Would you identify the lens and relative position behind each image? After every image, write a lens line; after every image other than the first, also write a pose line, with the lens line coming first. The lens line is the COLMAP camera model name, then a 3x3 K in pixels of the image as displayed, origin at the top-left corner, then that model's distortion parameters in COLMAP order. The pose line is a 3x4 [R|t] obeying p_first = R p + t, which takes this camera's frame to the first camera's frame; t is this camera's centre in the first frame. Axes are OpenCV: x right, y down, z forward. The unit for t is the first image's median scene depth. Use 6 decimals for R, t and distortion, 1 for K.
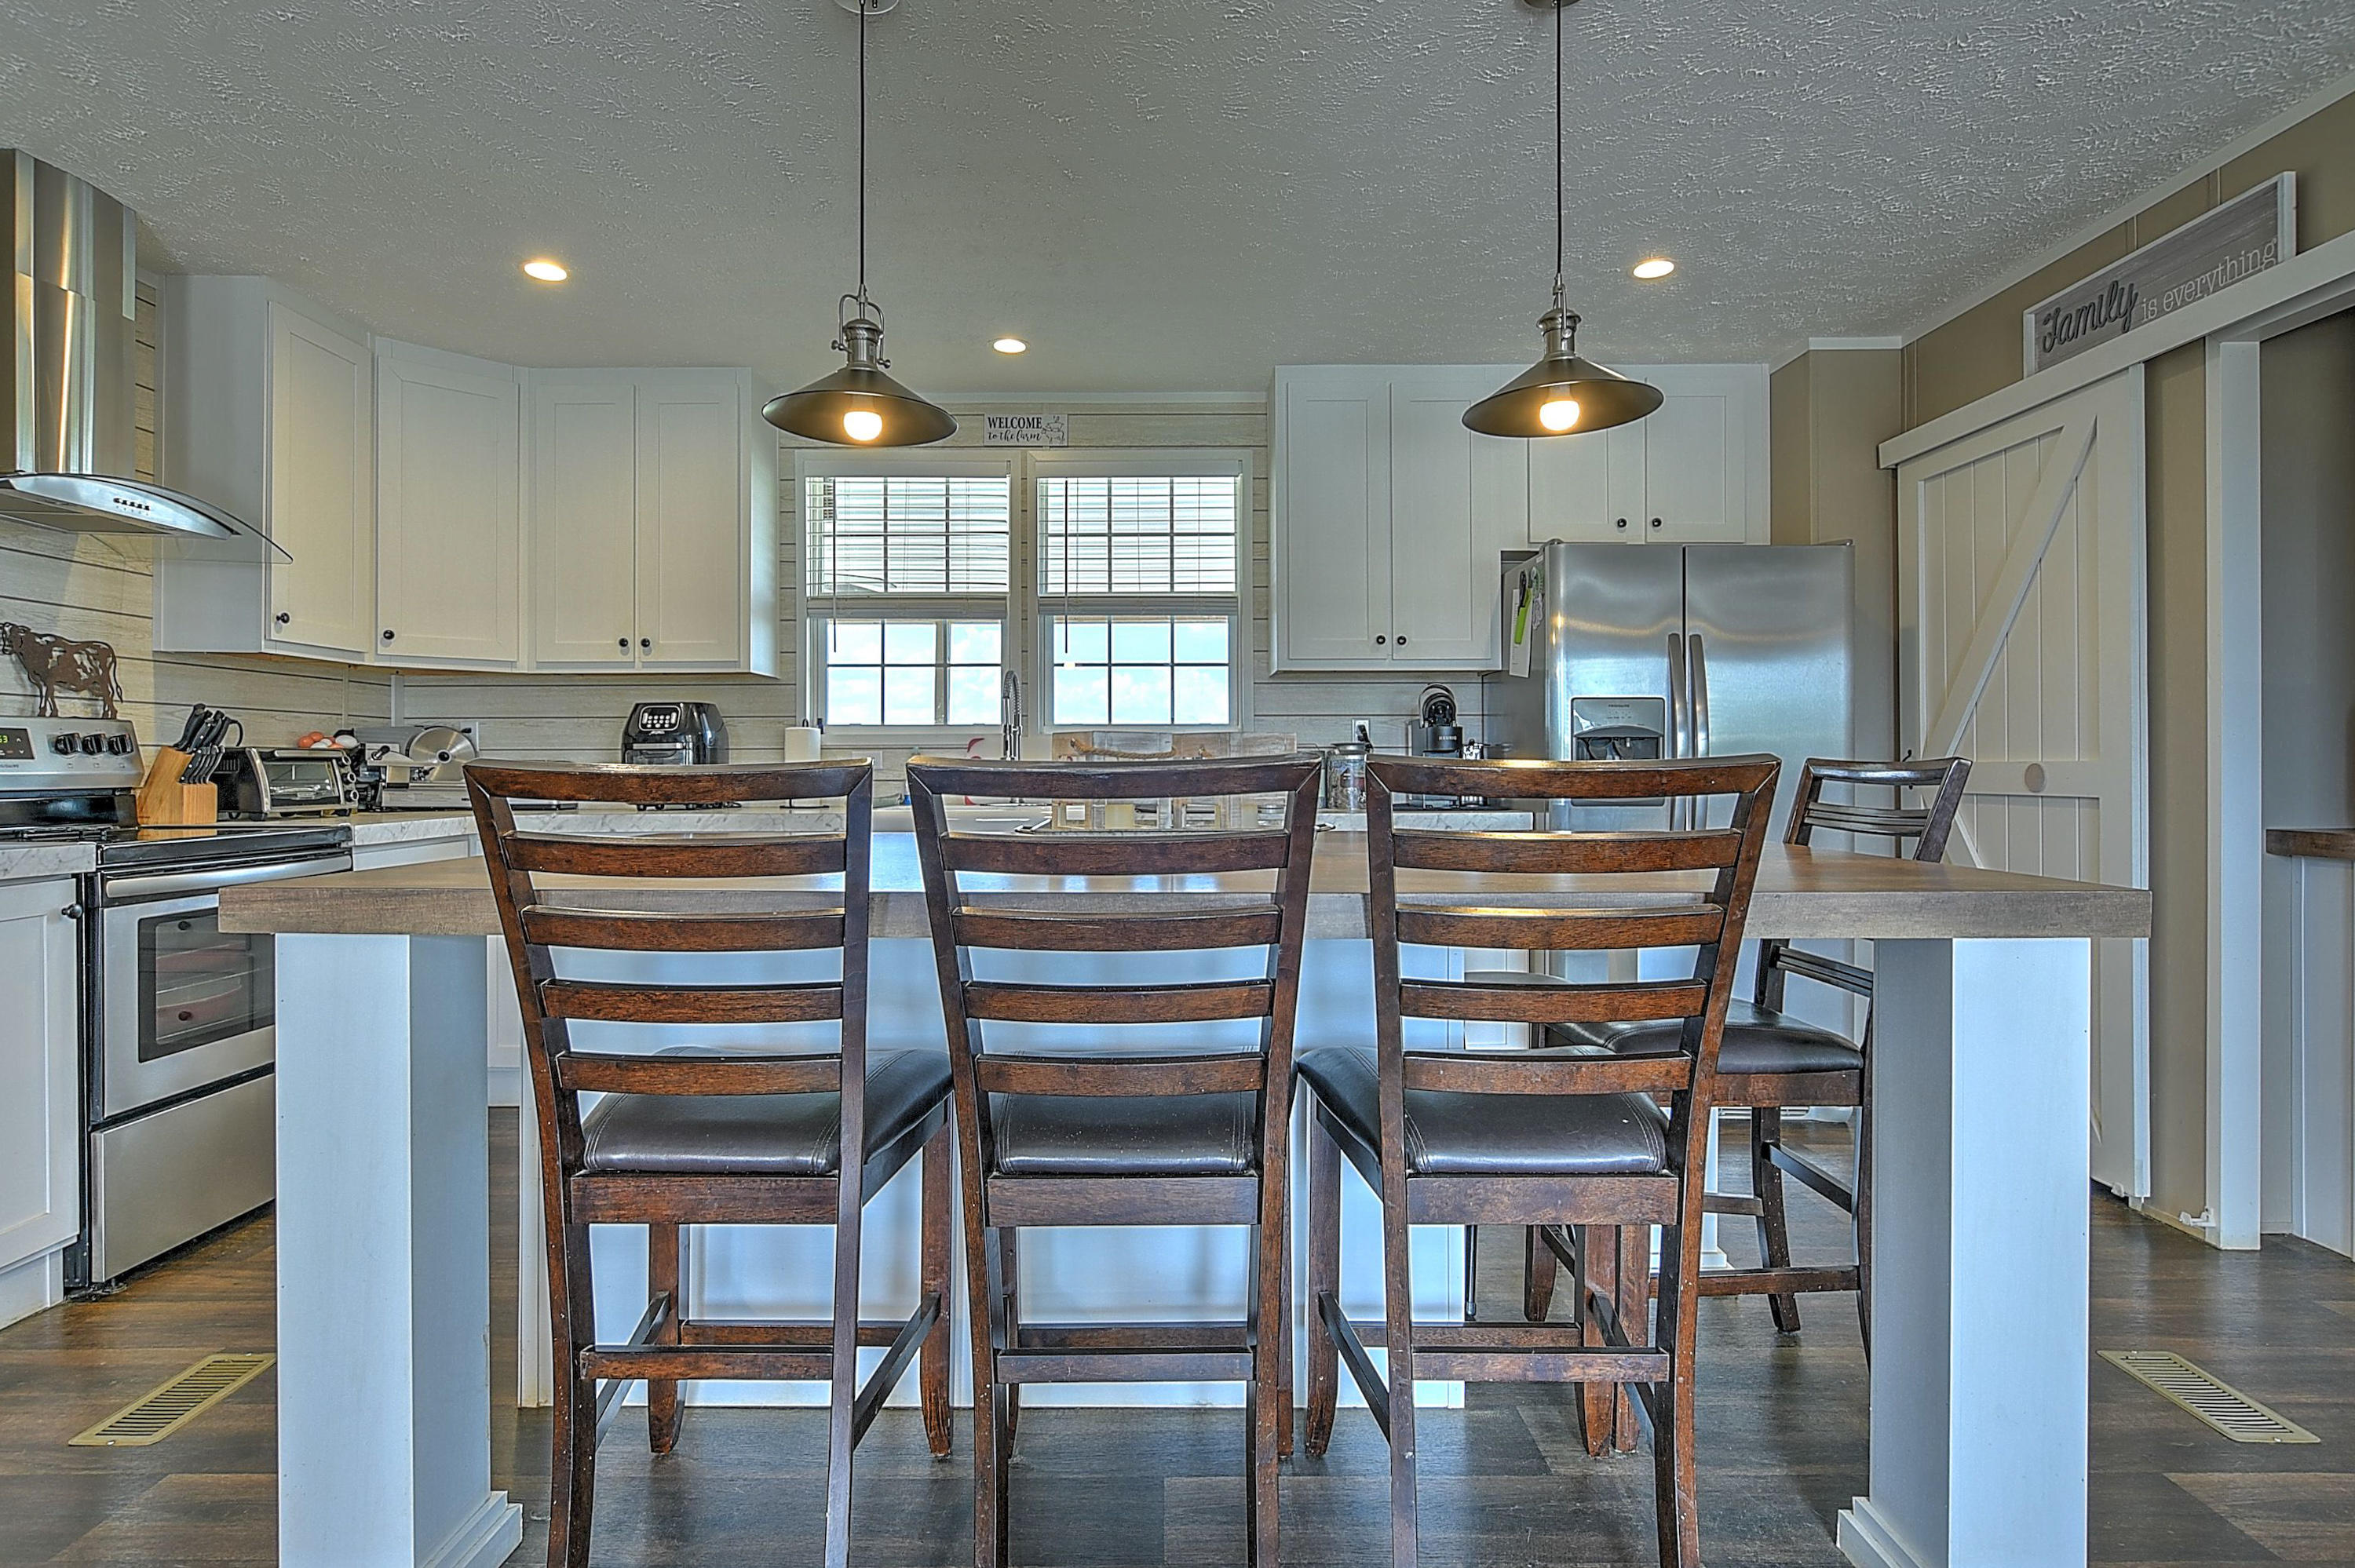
lens RADIAL K [[1210.8, 0, 1175.7], [0, 1210.8, 771.3], [0, 0, 1]] dist [0.002737, -0.000079]
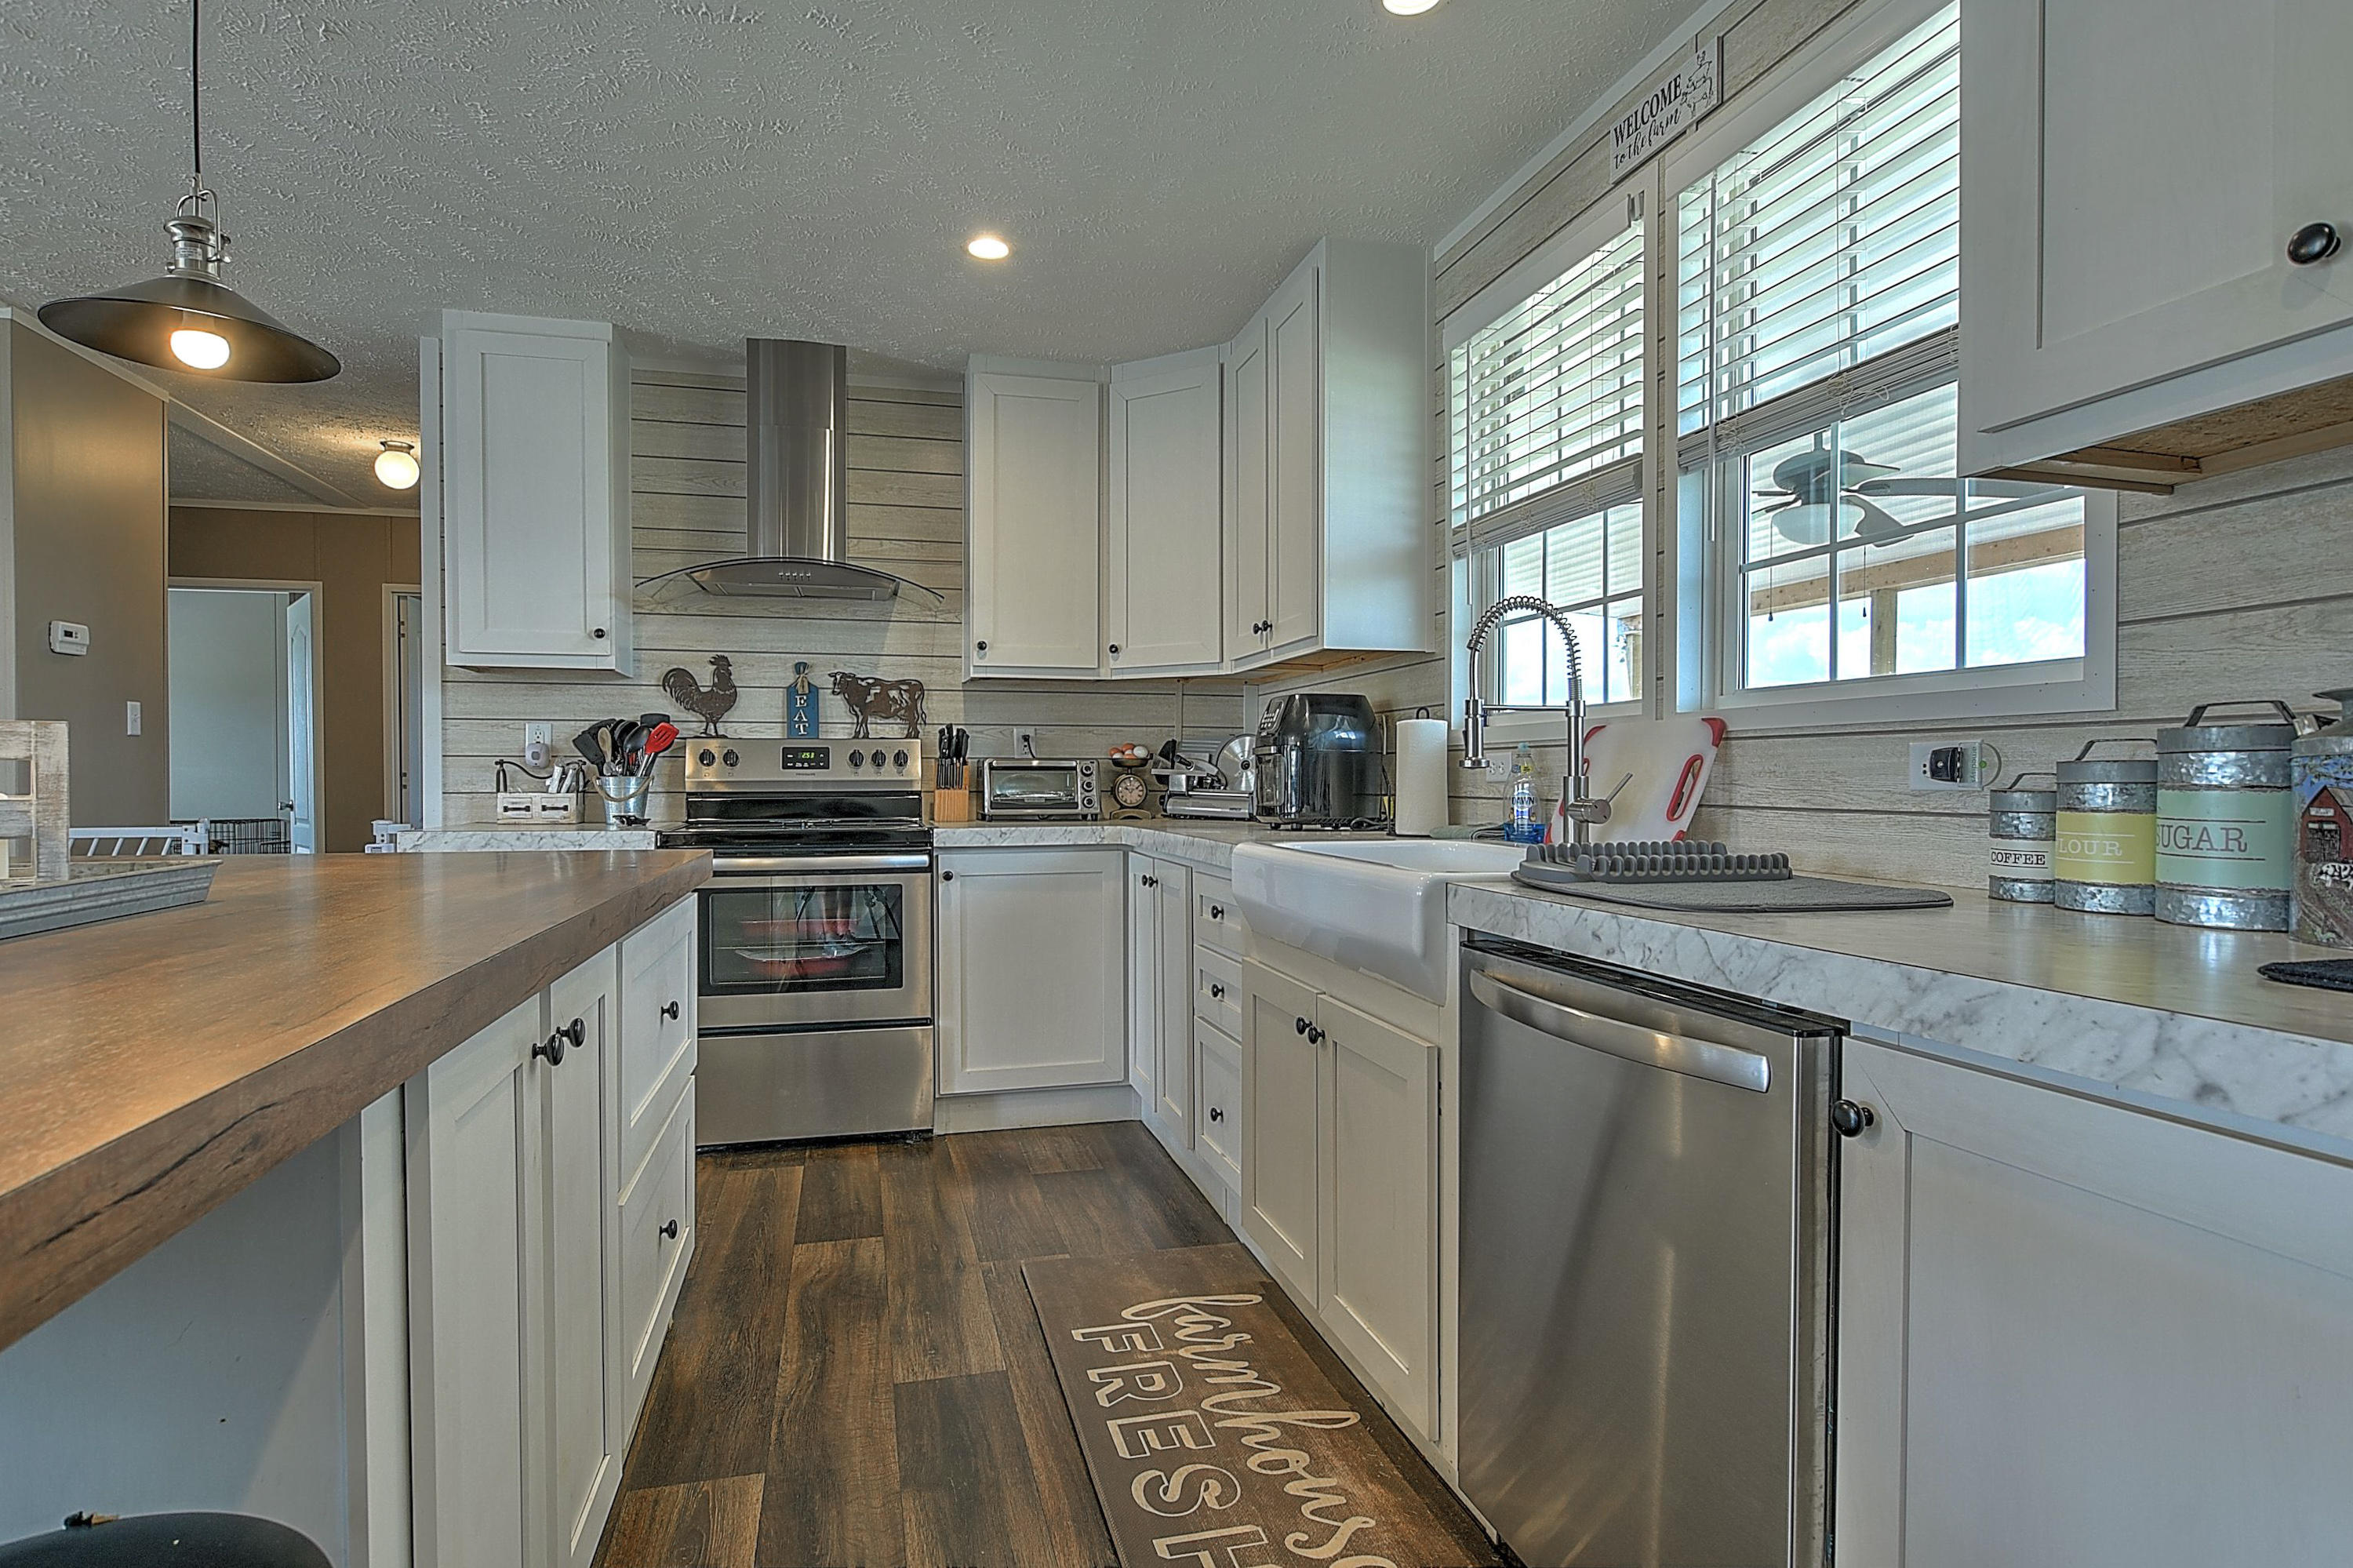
lens RADIAL K [[1210.0, 0, 1170.1], [0, 1210.0, 784.0], [0, 0, 1]] dist [0.002737, -0.000079]
pose [[0.243348, 0.010482, -0.969882, 0.387937], [-0.005649, 0.999940, 0.009390, -0.006742], [0.969923, 0.003194, 0.243393, 0.819966]]
